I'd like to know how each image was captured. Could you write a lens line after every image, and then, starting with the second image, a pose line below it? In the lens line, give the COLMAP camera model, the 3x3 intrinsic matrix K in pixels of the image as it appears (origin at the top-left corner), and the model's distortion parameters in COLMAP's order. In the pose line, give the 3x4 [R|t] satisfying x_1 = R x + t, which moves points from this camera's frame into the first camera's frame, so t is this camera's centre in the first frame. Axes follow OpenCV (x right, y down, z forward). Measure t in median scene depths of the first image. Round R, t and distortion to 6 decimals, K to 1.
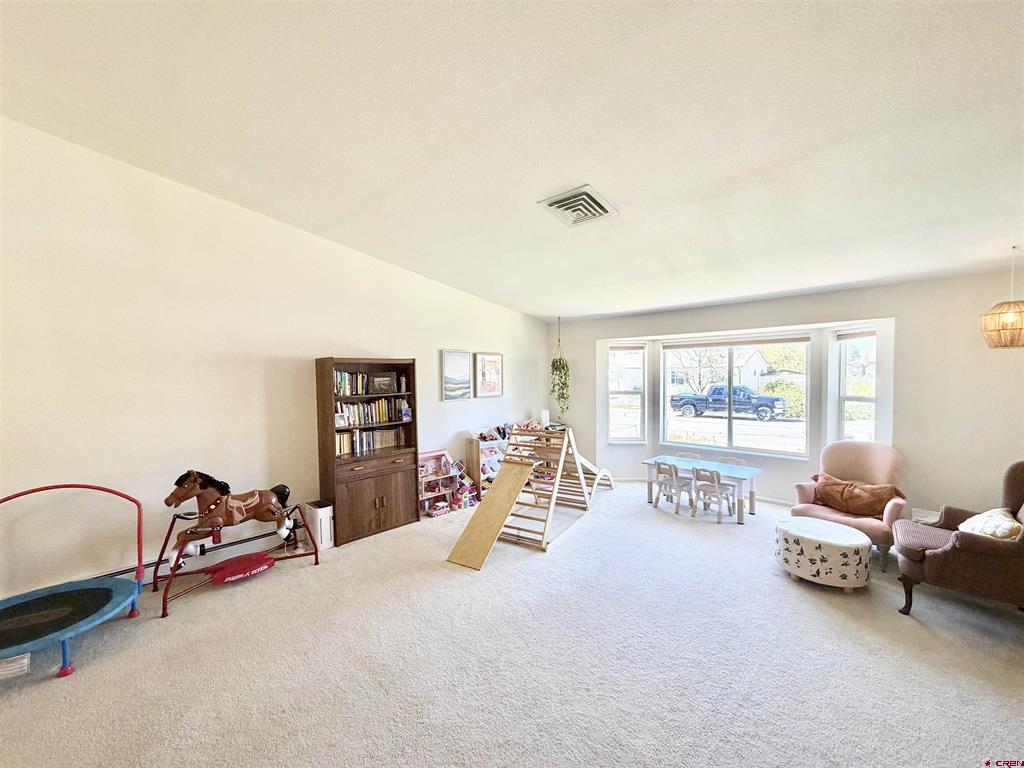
lens RADIAL K [[396.5, 0, 519.2], [0, 396.5, 383.1], [0, 0, 1]] dist [-0.001271, -0.000220]
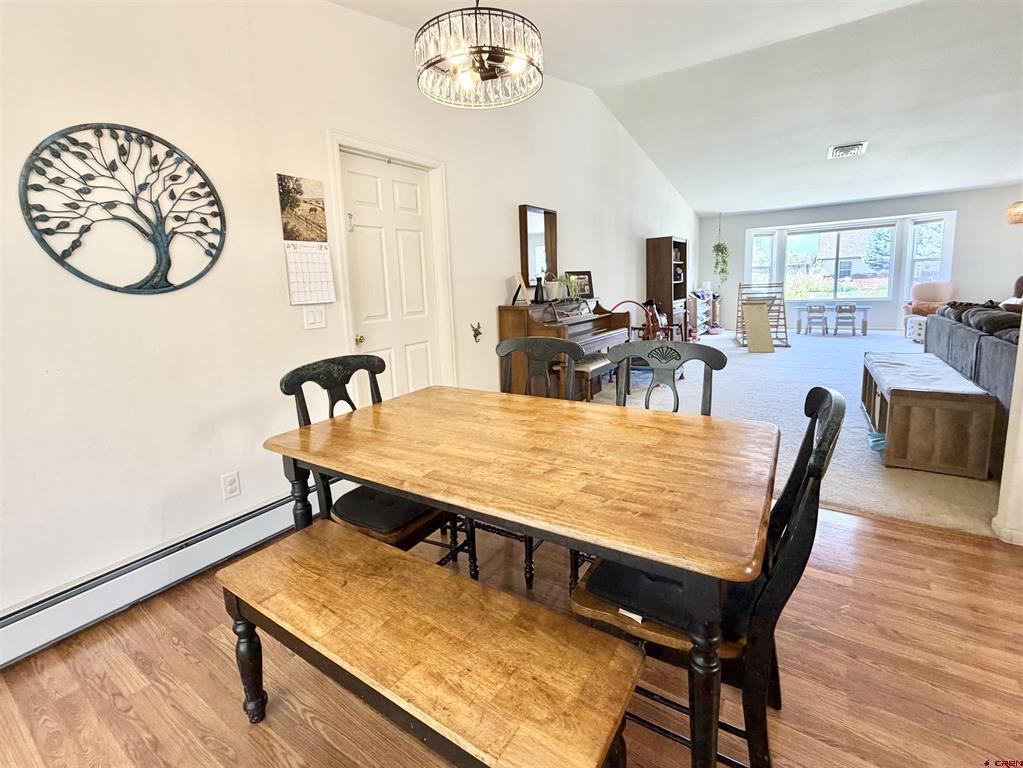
lens RADIAL K [[453.6, 0, 514.7], [0, 453.6, 345.3], [0, 0, 1]] dist [-0.002232, -0.000364]
pose [[0.980886, -0.055759, 0.186421, -1.223778], [0.035768, 0.993406, 0.108931, 0.125303], [-0.191266, -0.100181, 0.976412, -0.589939]]
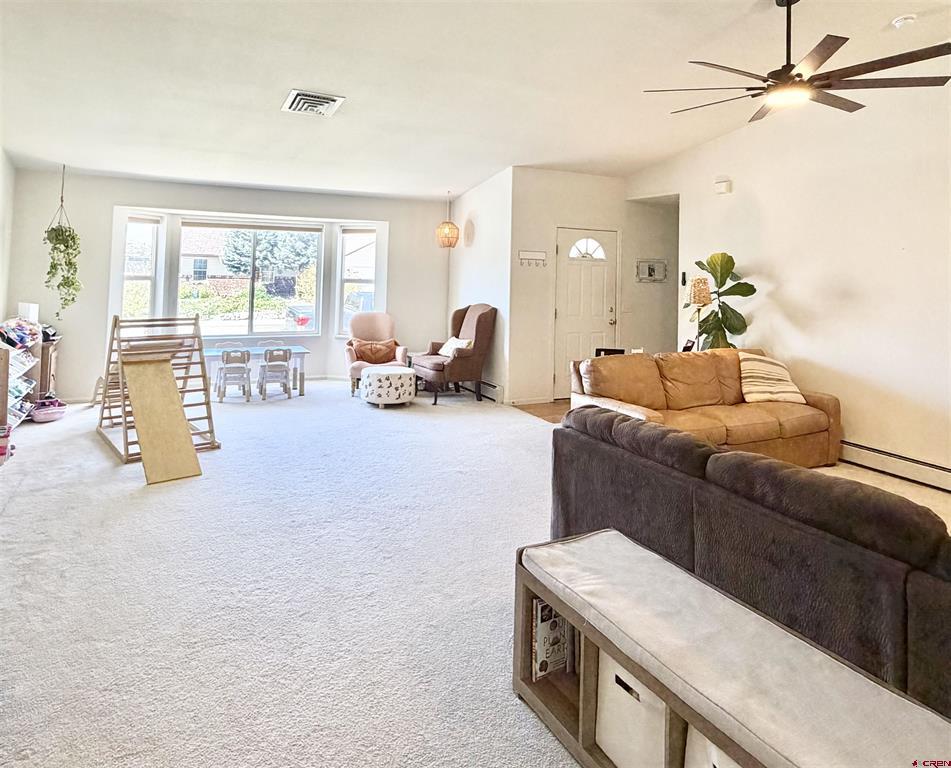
lens RADIAL K [[623.4, 0, 447.1], [0, 623.4, 243.7], [0, 0, 1]] dist [0.003145, -0.000281]
pose [[0.347371, 0.060305, 0.935787, -0.888574], [-0.003769, 0.998012, -0.062916, 0.043308], [-0.937720, 0.018329, 0.346908, 0.021390]]
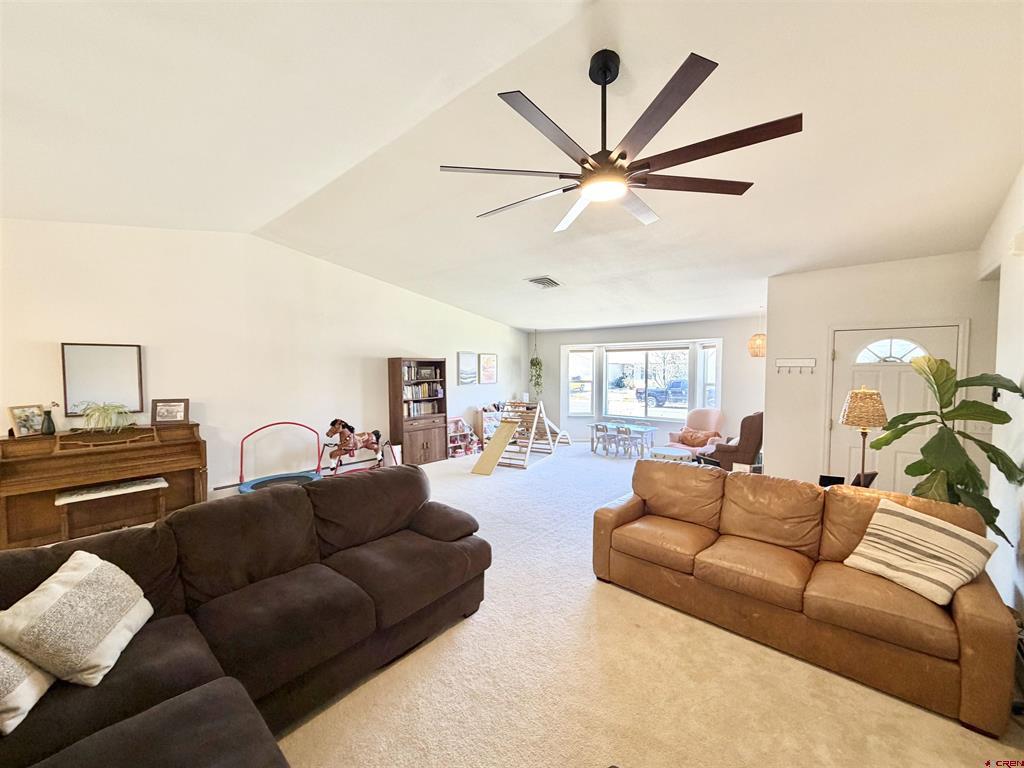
lens RADIAL K [[396.5, 0, 519.2], [0, 396.5, 383.1], [0, 0, 1]] dist [-0.001271, -0.000220]
pose [[0.998576, 0.006348, 0.052977, -0.048269], [-0.007138, 0.999866, 0.014732, 0.013308], [-0.052876, -0.015089, 0.998487, -0.609463]]
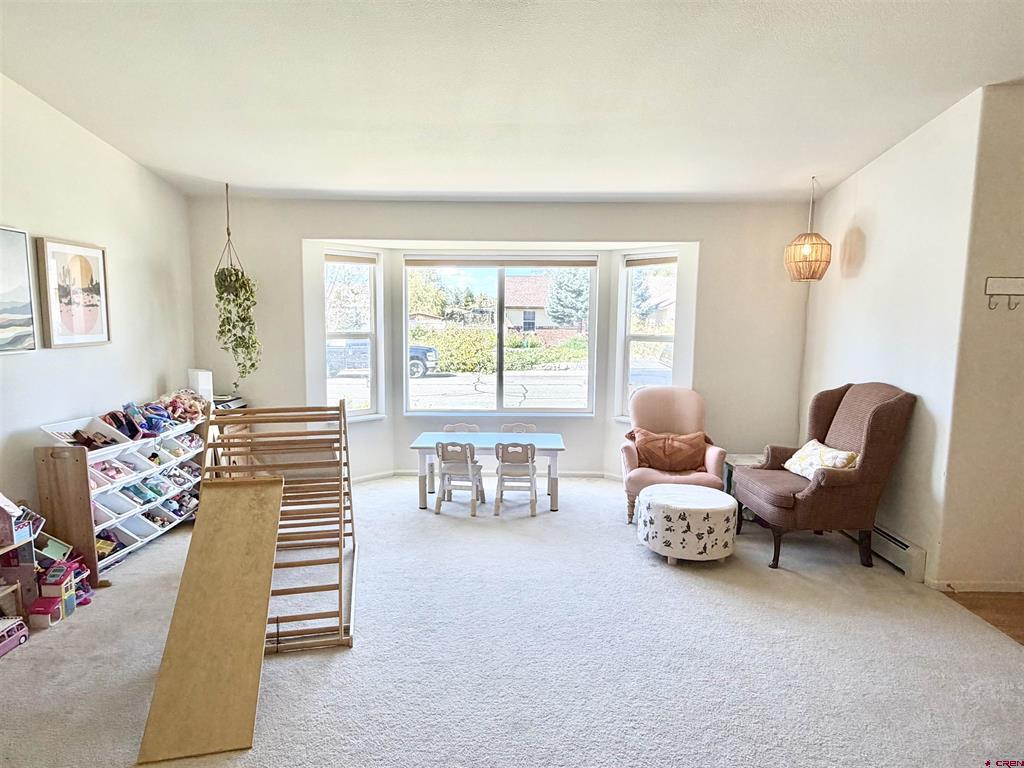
lens RADIAL K [[584.7, 0, 493.3], [0, 584.7, 379.2], [0, 0, 1]] dist [0.002297, -0.000627]
pose [[0.729237, -0.055984, 0.681968, -0.231664], [0.000744, 0.996712, 0.081026, 0.024863], [-0.684261, -0.058580, 0.726880, 0.293556]]
